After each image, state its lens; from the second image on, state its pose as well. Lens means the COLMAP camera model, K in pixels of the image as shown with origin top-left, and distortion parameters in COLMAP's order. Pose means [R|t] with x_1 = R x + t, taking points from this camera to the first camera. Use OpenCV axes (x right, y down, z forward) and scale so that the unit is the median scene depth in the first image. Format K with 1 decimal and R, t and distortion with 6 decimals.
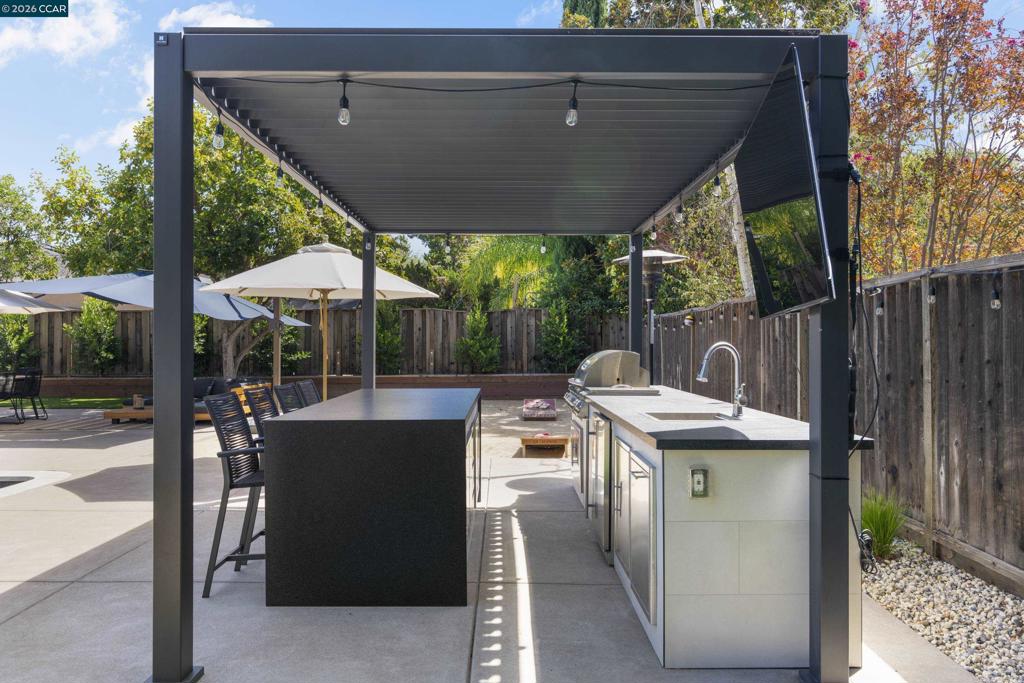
lens RADIAL K [[777.7, 0, 511.9], [0, 777.7, 342.7], [0, 0, 1]] dist [0.001439, 0.000392]
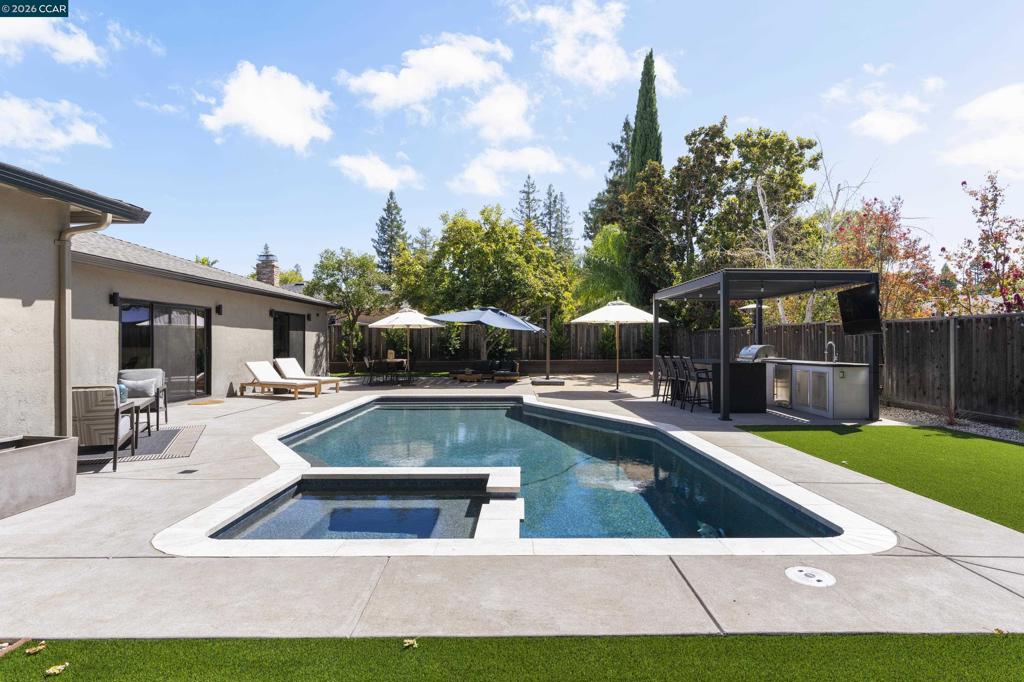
lens RADIAL K [[552.4, 0, 512.6], [0, 552.4, 339.3], [0, 0, 1]] dist [0.000850, 0.000261]
pose [[0.999894, 0.000568, -0.014567, -1.089707], [-0.000666, 0.999977, -0.006747, 0.005653], [0.014563, 0.006756, 0.999871, -1.479518]]
